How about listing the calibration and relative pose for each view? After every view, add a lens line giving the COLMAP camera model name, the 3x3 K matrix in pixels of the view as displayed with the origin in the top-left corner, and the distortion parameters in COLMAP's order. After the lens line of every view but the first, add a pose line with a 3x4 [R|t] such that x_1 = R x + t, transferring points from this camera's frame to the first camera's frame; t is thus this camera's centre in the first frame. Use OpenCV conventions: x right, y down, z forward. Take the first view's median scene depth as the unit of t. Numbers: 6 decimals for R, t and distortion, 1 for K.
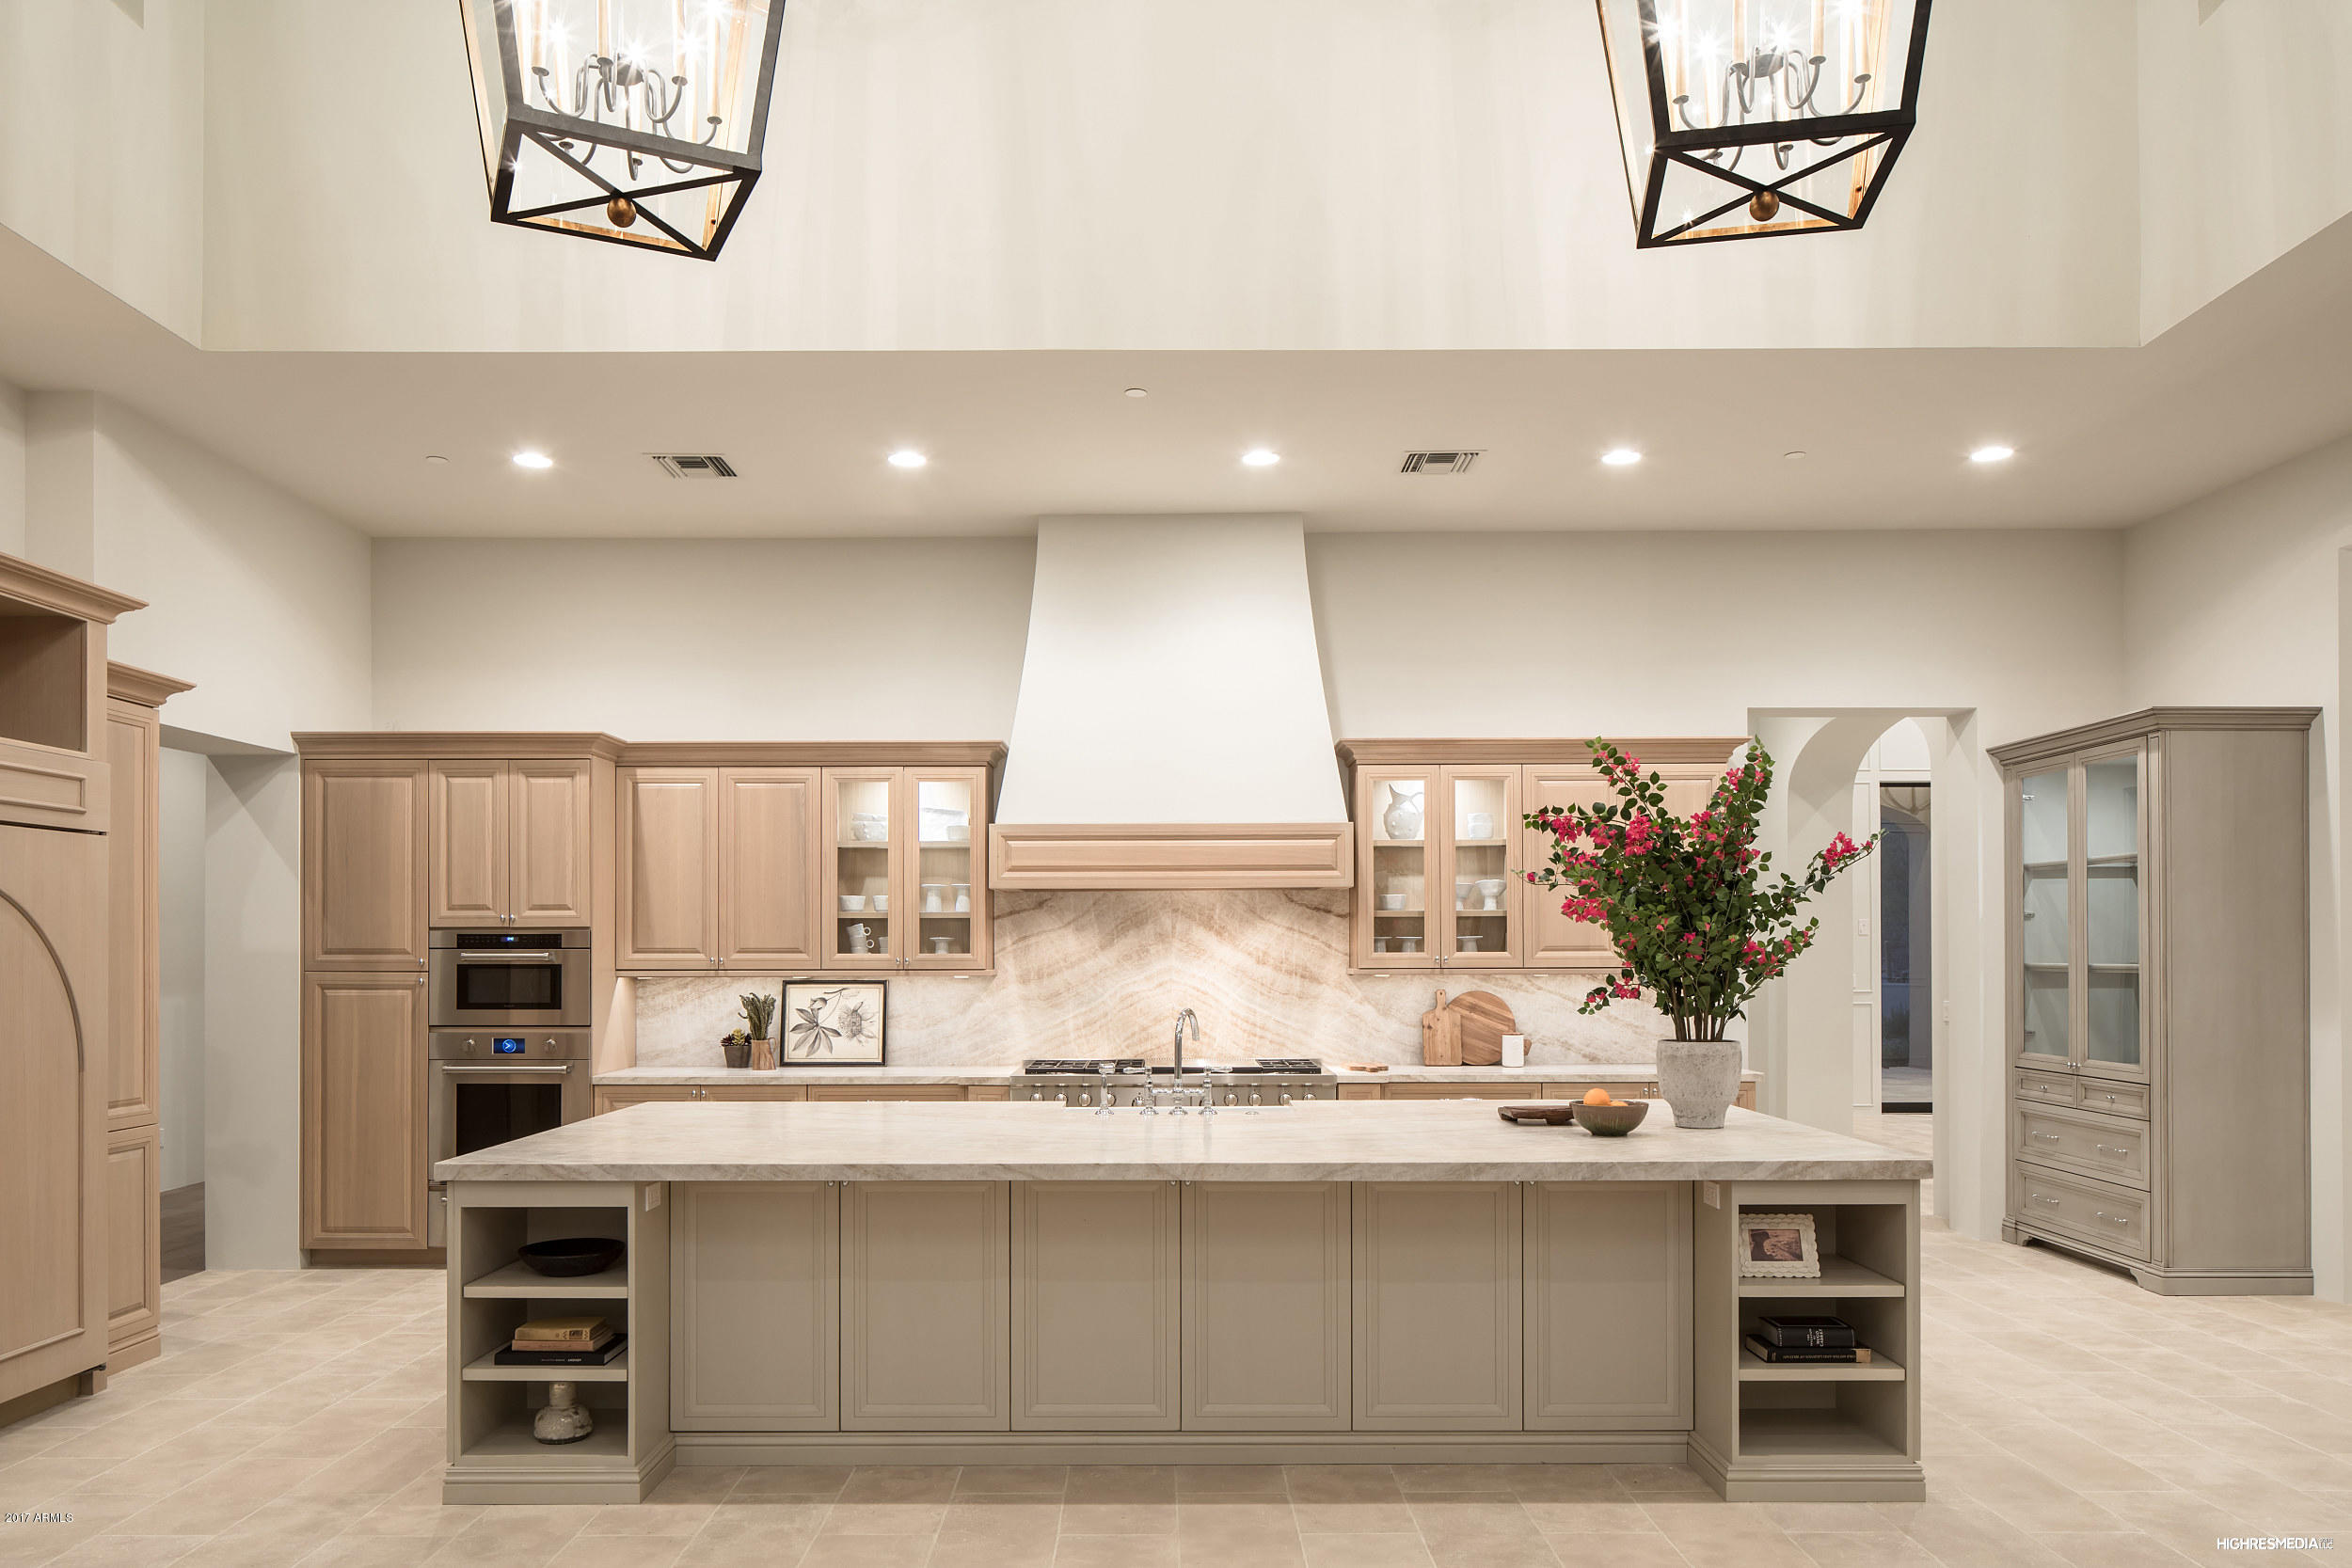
lens RADIAL K [[1564.4, 0, 1169.8], [0, 1564.4, 943.3], [0, 0, 1]] dist [-0.001473, -0.000573]
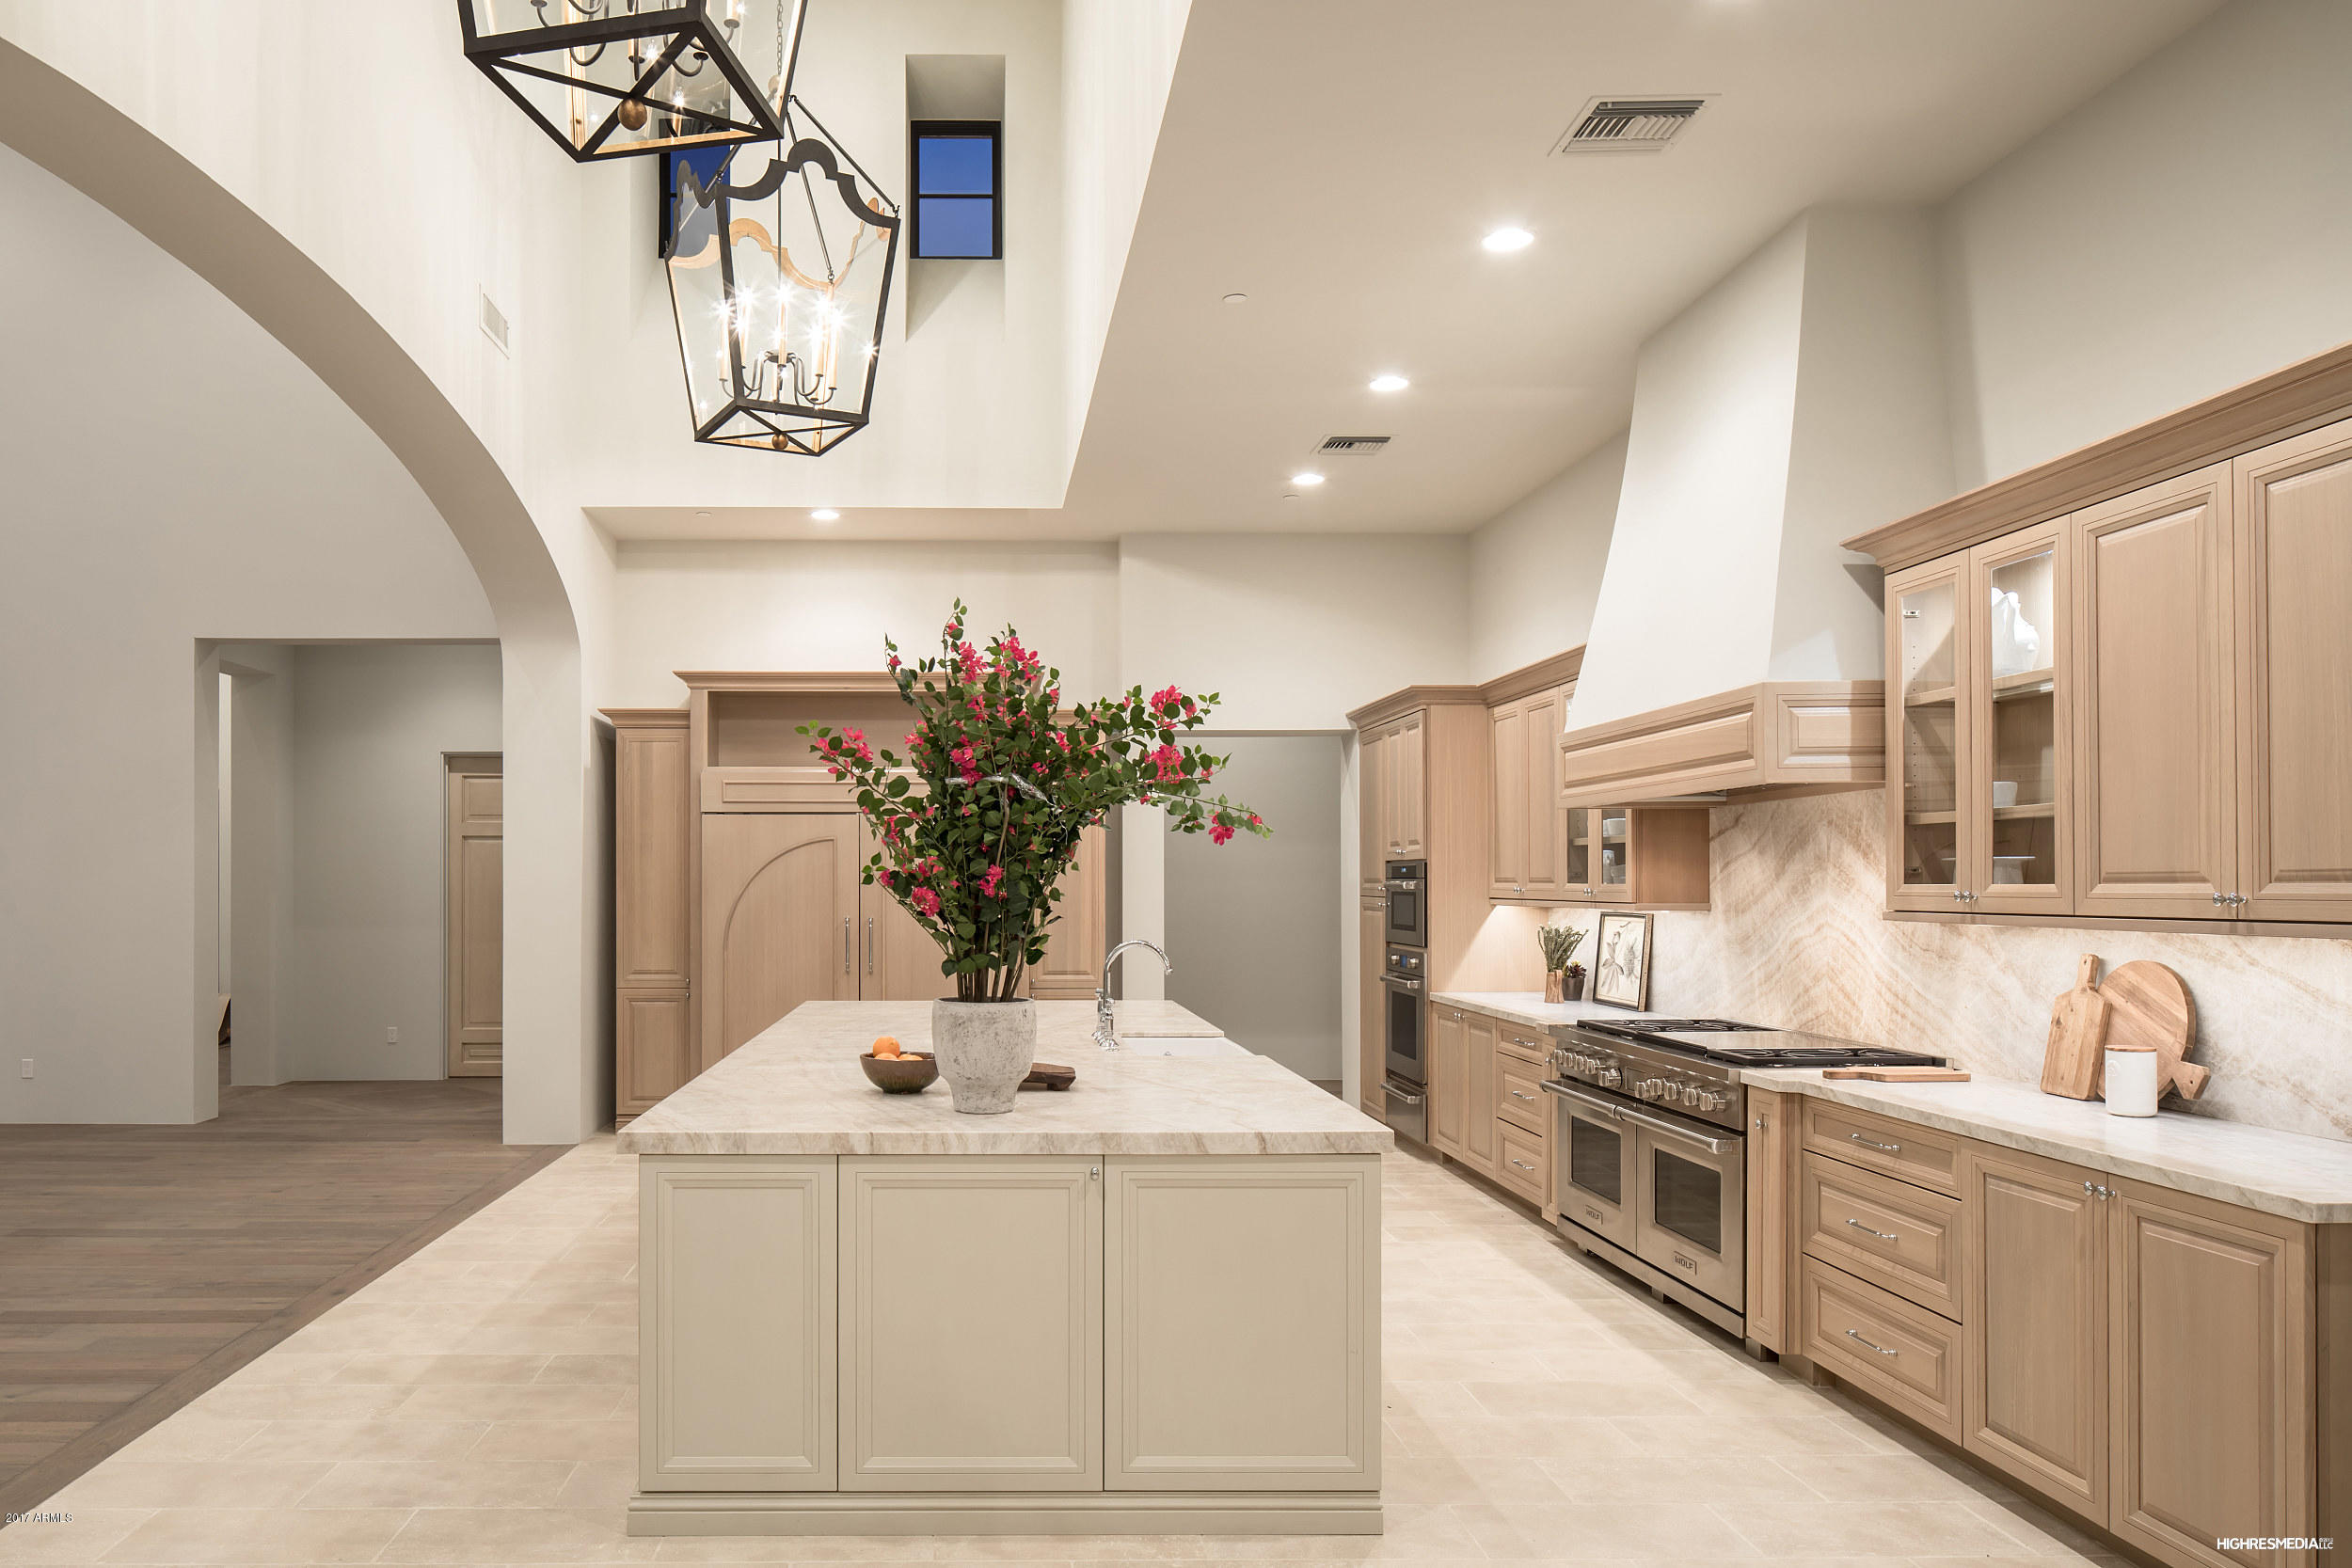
lens RADIAL K [[1594.8, 0, 988.5], [0, 1594.8, 877.4], [0, 0, 1]] dist [-0.005188, 0.000057]
pose [[0.013518, -0.001095, -0.999908, 0.722923], [0.009015, 0.999959, -0.000974, 0.000587], [0.999868, -0.009001, 0.013527, 0.633134]]
